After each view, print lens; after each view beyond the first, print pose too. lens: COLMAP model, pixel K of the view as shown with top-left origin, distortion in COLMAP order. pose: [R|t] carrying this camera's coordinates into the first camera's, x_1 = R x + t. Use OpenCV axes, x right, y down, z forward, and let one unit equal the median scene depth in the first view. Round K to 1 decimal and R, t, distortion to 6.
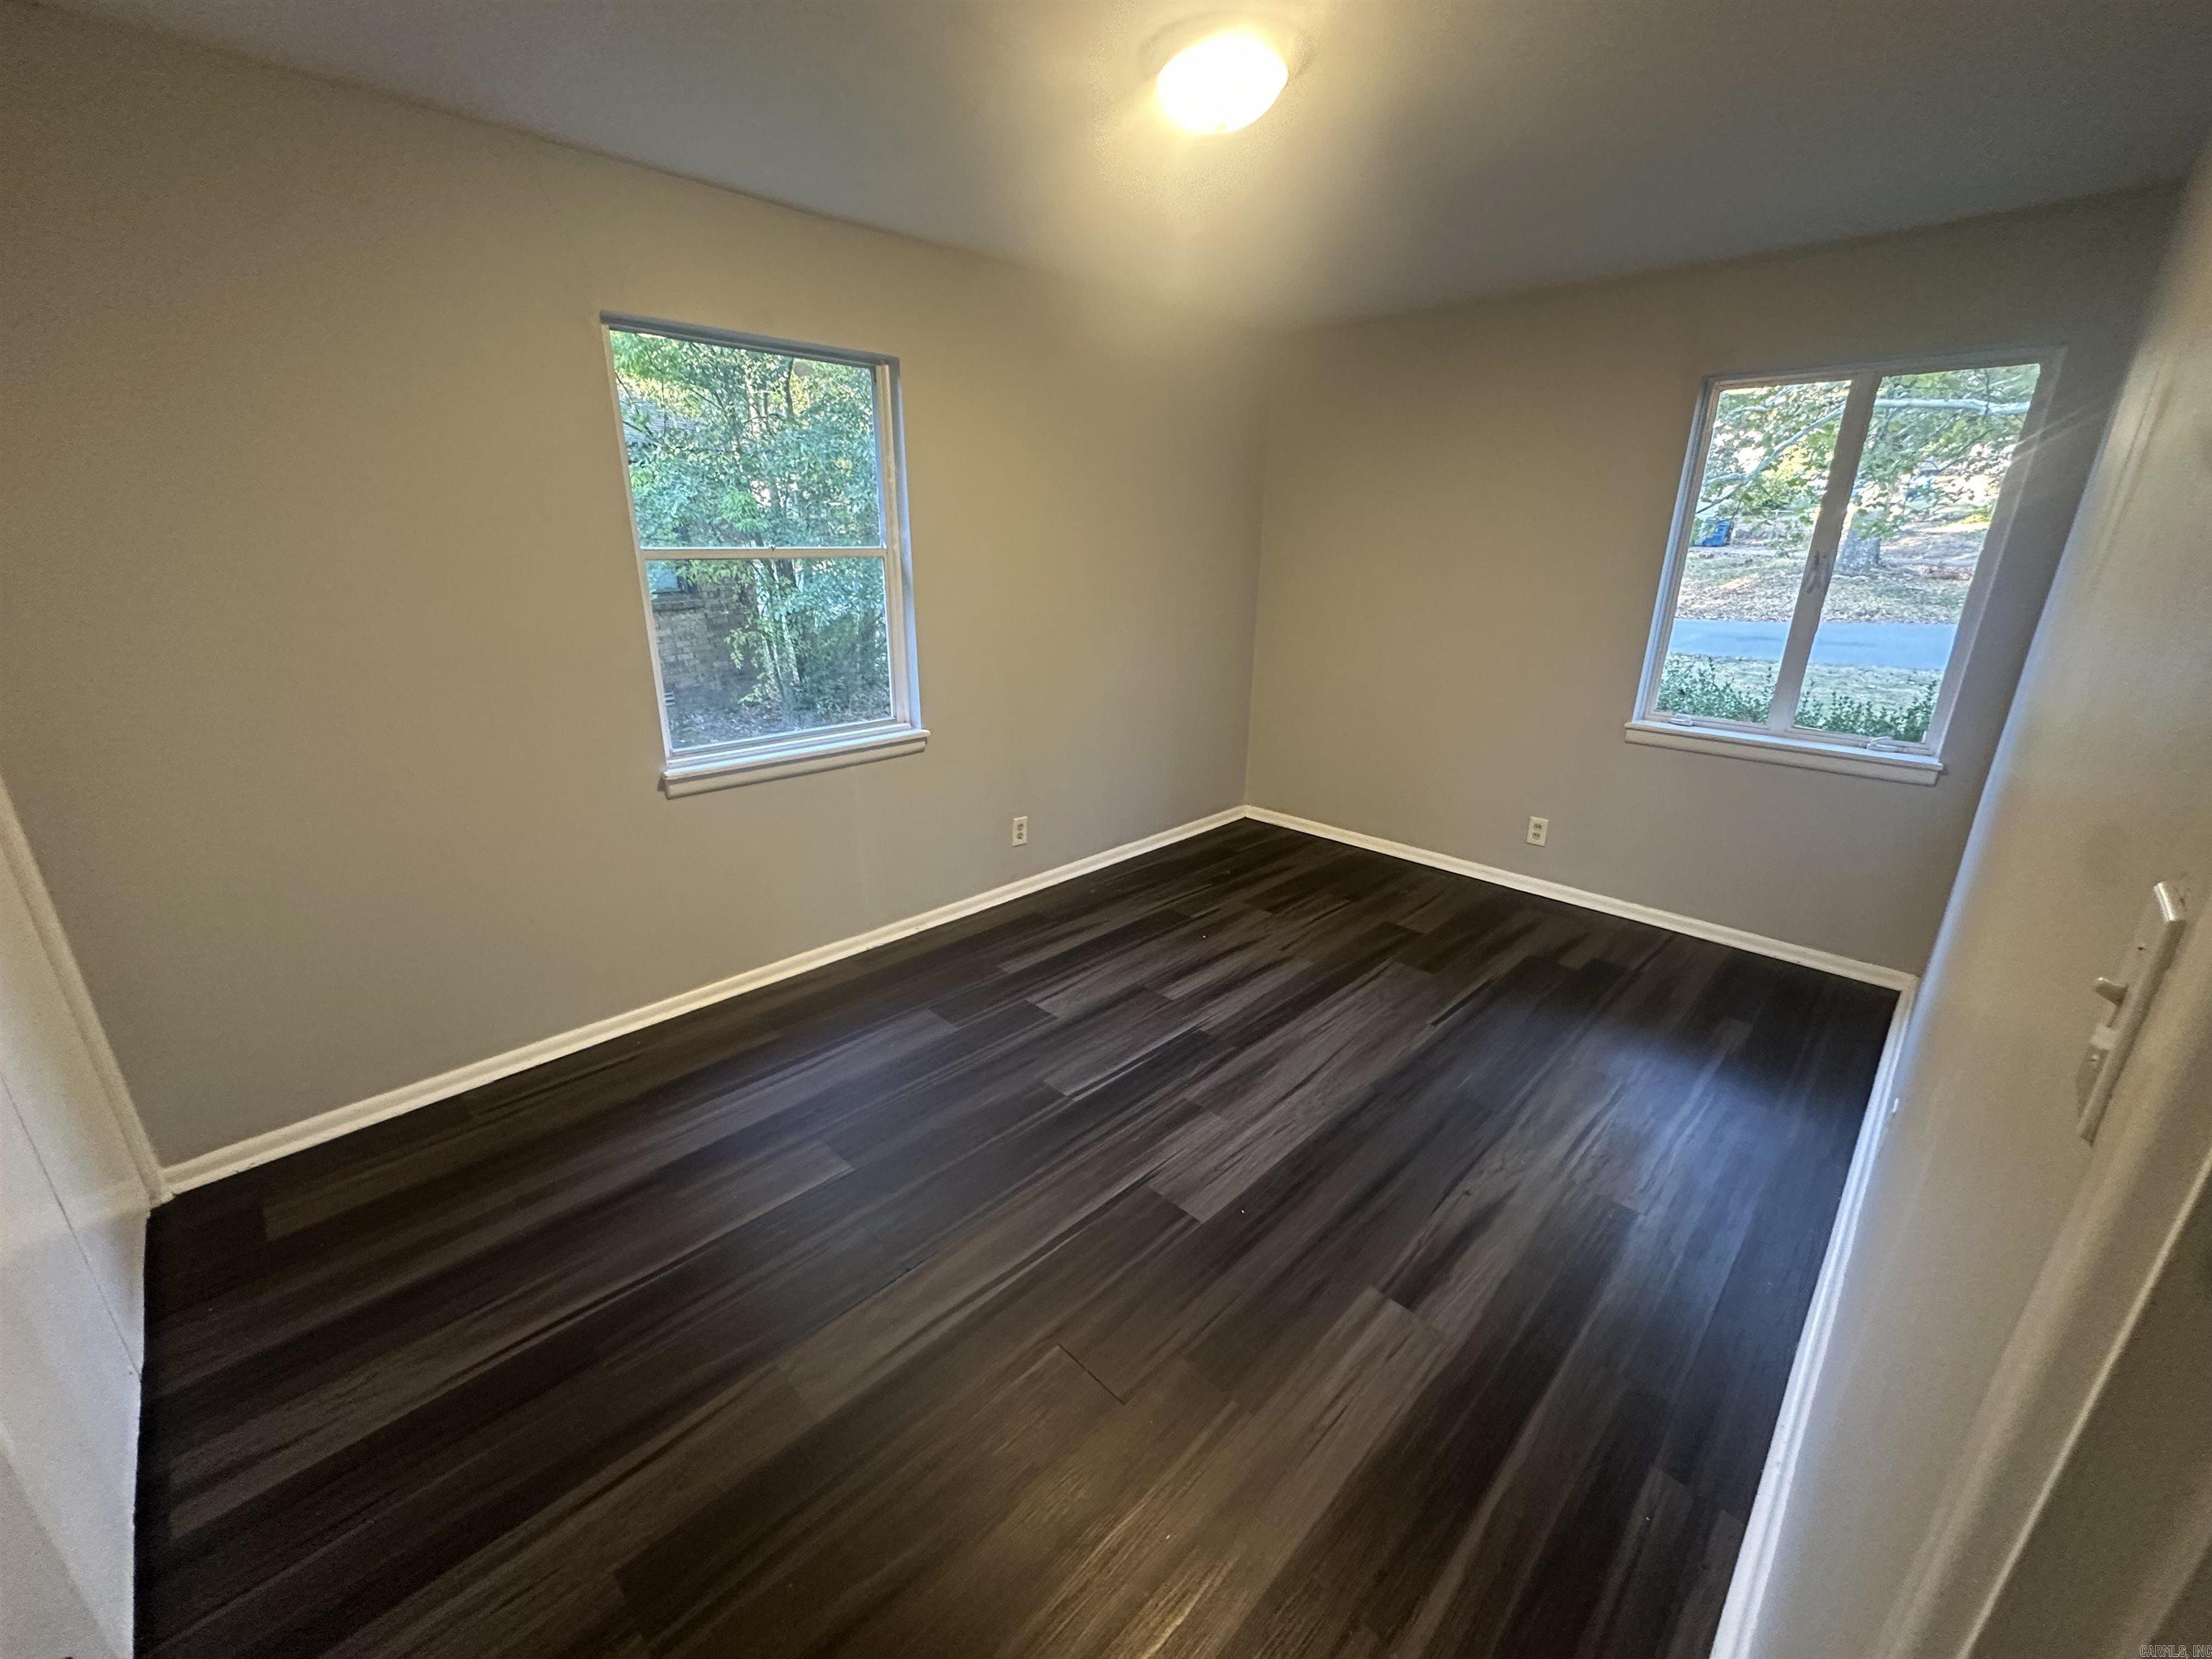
lens RADIAL K [[883.3, 0, 1106.0], [0, 883.3, 829.5], [0, 0, 1]] dist [-0.003946, 0.000362]
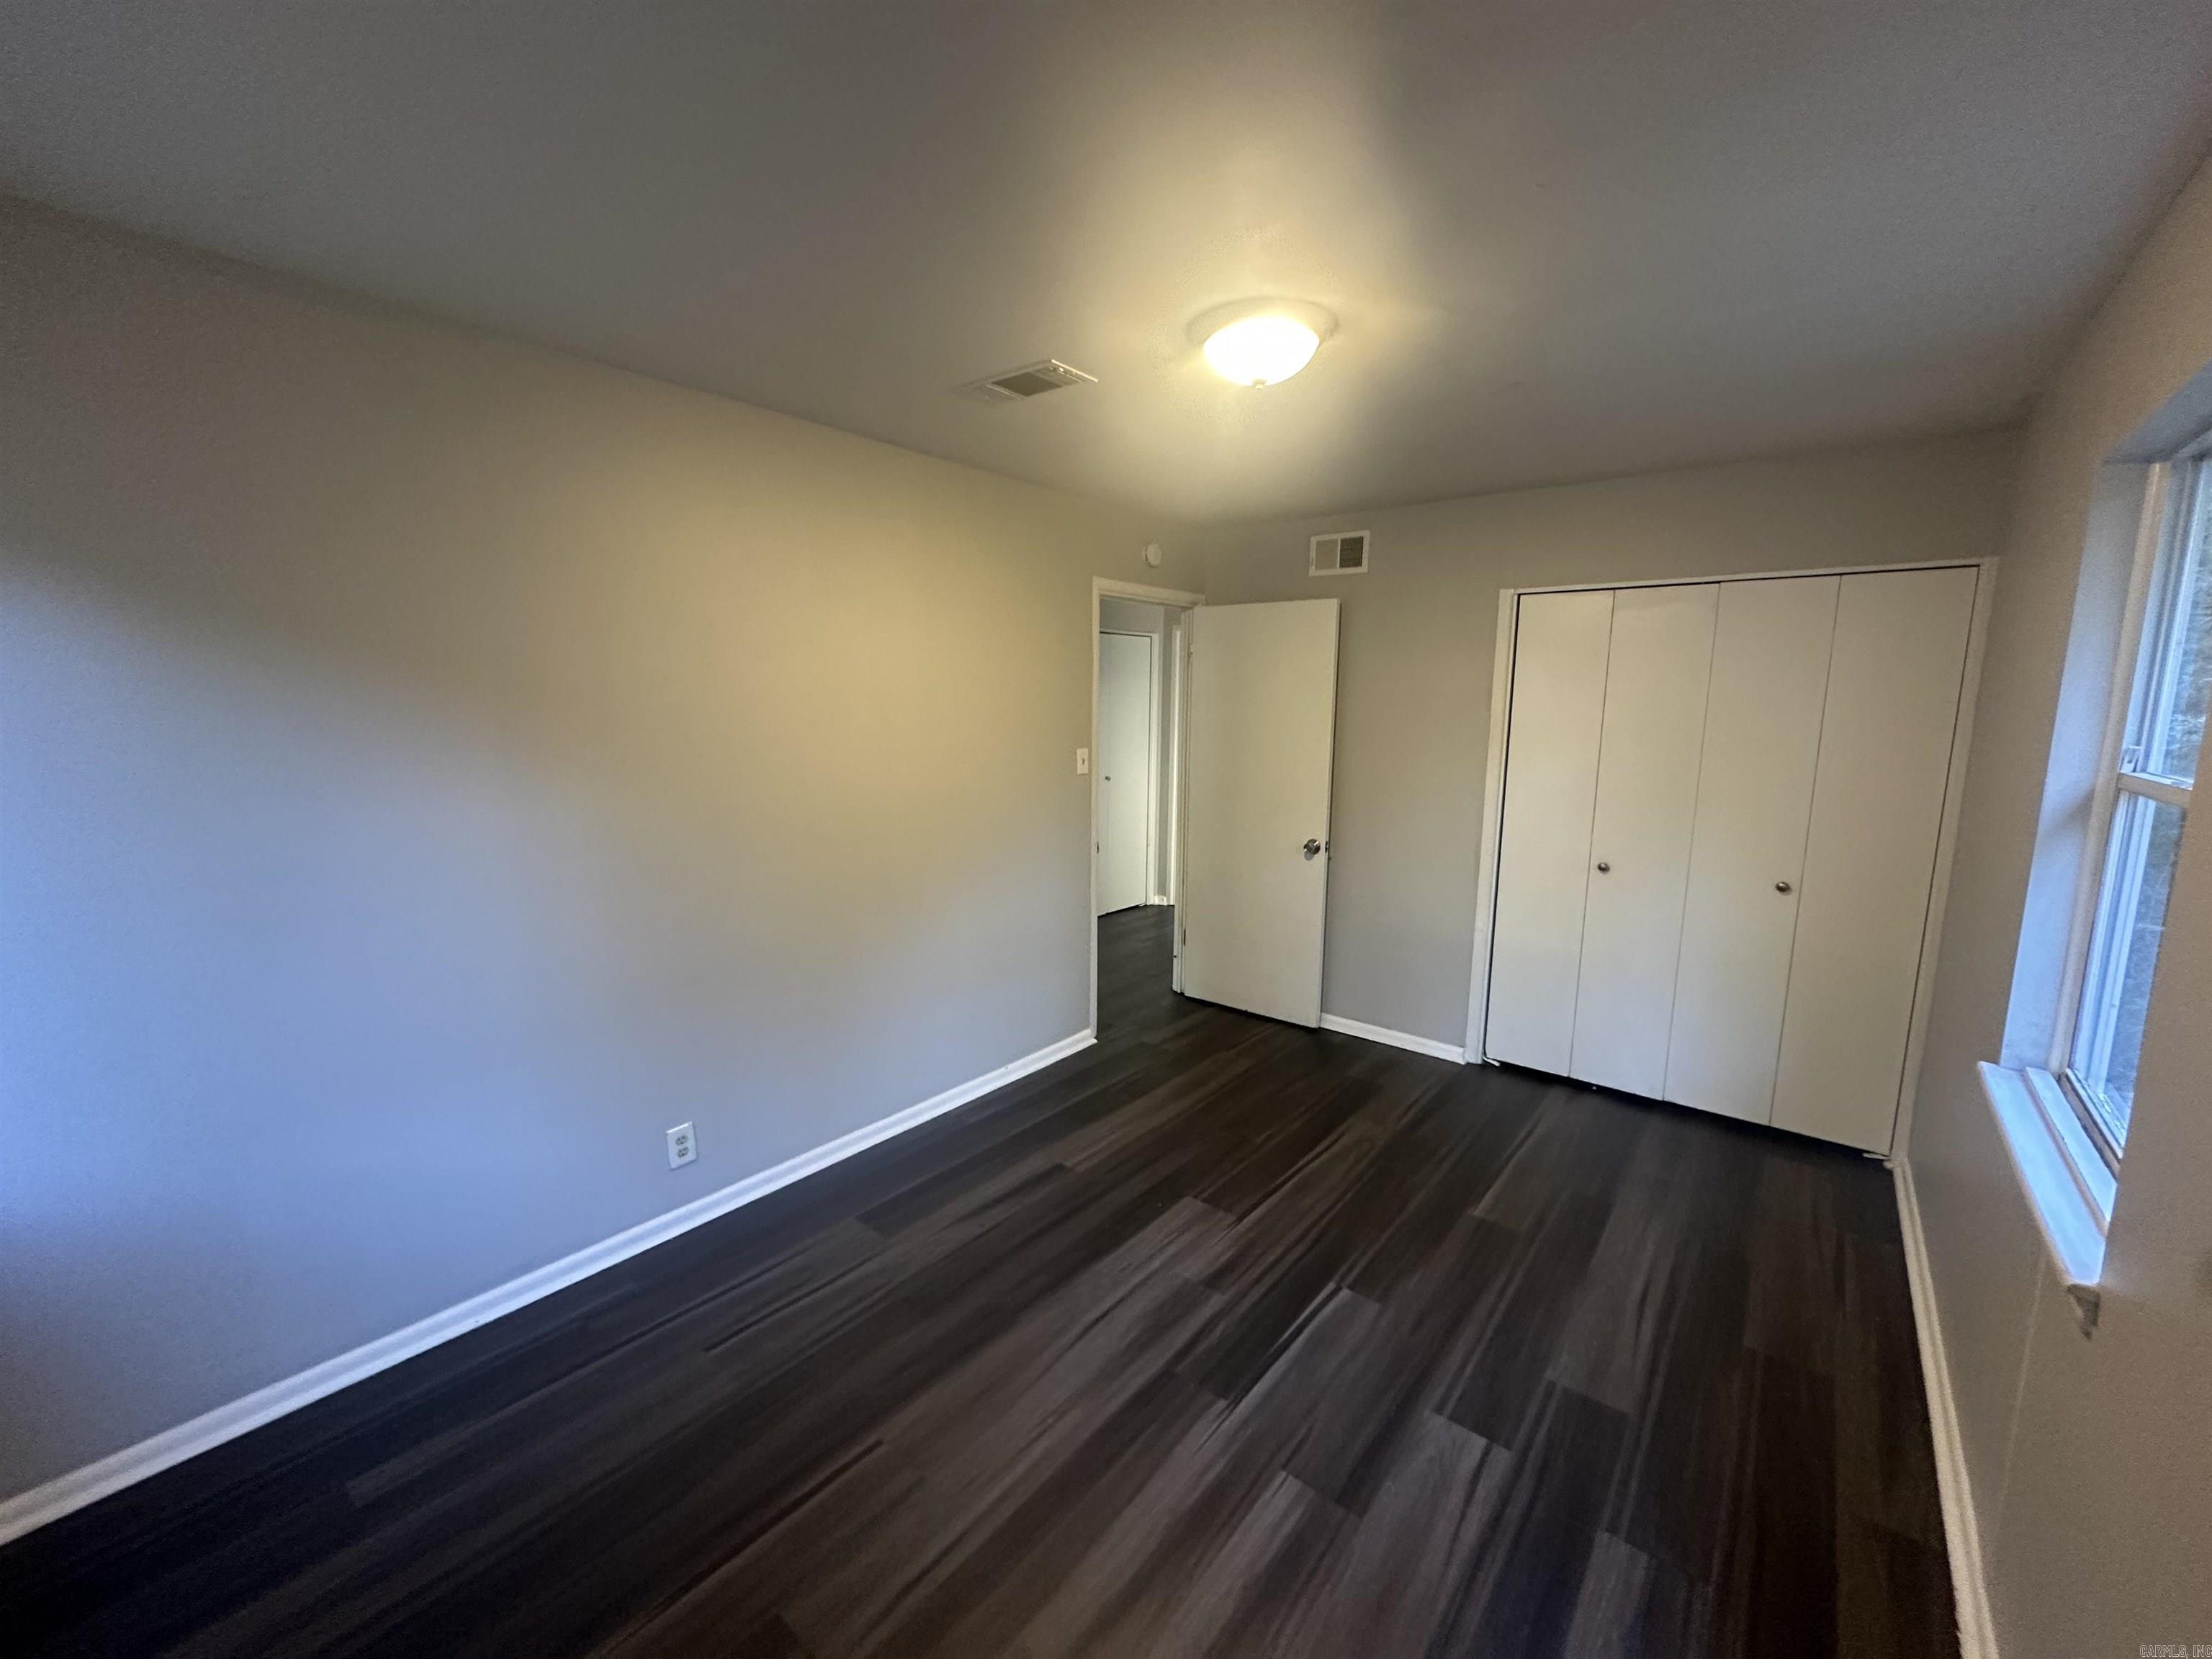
lens RADIAL K [[883.3, 0, 1106.0], [0, 883.3, 829.5], [0, 0, 1]] dist [-0.003946, 0.000362]
pose [[-0.994484, -0.008406, -0.104548, 0.274796], [-0.055165, 0.889698, 0.453204, -0.488094], [0.089207, 0.456471, -0.885255, 1.382826]]
